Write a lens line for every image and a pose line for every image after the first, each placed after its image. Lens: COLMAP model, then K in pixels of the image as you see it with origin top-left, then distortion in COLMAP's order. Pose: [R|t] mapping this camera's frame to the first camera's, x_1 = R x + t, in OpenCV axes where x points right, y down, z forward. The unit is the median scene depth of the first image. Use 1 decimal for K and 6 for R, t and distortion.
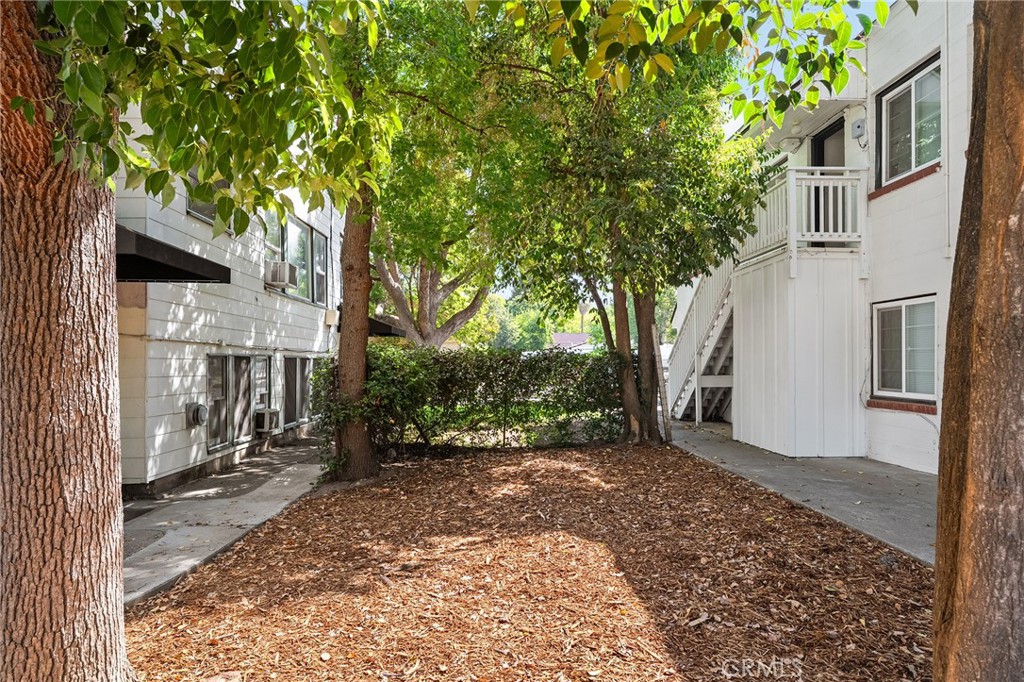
lens RADIAL K [[624.0, 0, 510.7], [0, 624.0, 362.2], [0, 0, 1]] dist [-0.001286, -0.000889]
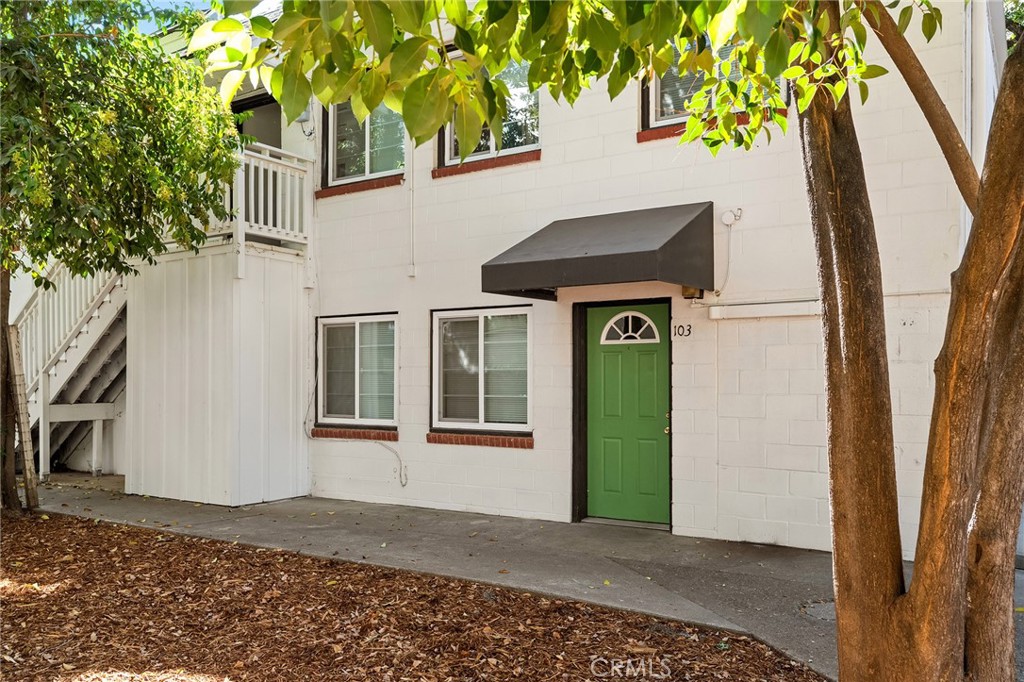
lens RADIAL K [[817.5, 0, 512.6], [0, 817.5, 374.3], [0, 0, 1]] dist [-0.007458, -0.004055]
pose [[0.565493, 0.007330, 0.824720, -0.218444], [0.000231, 0.999959, -0.009045, -0.004723], [-0.824753, 0.005305, 0.565468, 0.142312]]
